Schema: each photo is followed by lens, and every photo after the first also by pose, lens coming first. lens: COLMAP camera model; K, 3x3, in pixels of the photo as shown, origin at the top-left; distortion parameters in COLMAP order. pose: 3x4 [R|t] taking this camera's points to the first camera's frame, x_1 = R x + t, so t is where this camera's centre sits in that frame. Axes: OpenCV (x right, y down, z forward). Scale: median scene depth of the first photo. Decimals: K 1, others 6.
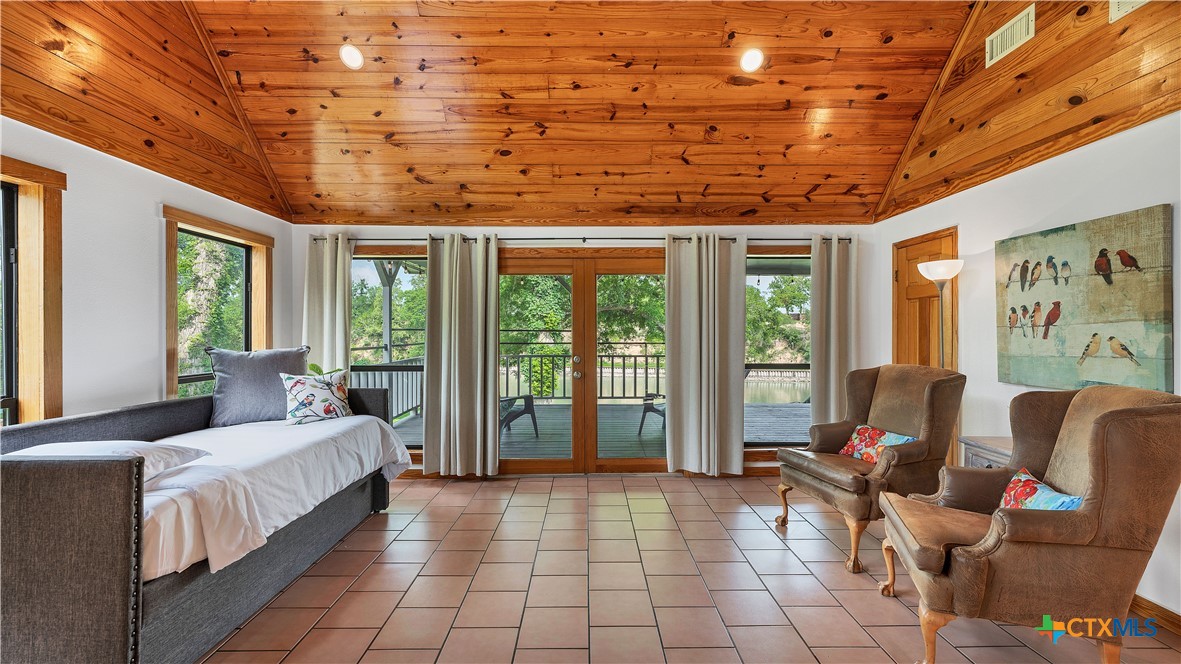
lens RADIAL K [[483.8, 0, 590.5], [0, 483.8, 332.0], [0, 0, 1]] dist [0.001210, 0.000086]
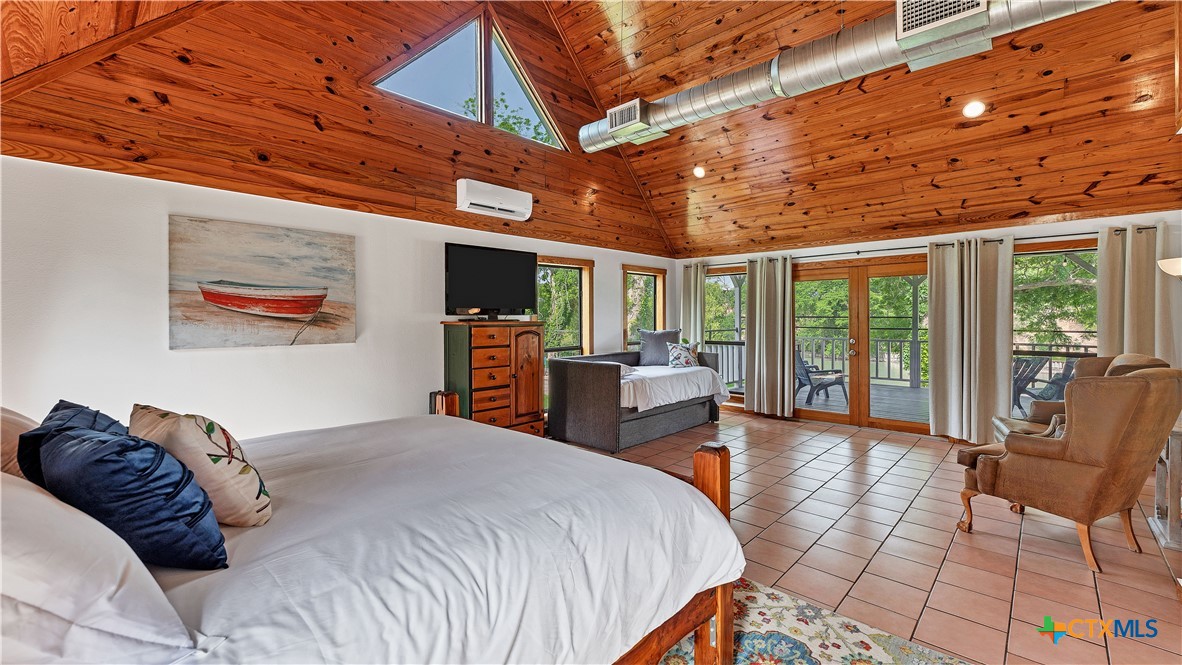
lens RADIAL K [[484.2, 0, 591.0], [0, 484.2, 332.5], [0, 0, 1]] dist [0.001210, 0.000086]
pose [[0.717806, 0.021208, -0.695920, 0.485305], [0.004740, 0.999364, 0.035344, -0.024336], [0.696227, -0.028669, 0.717249, -0.599880]]
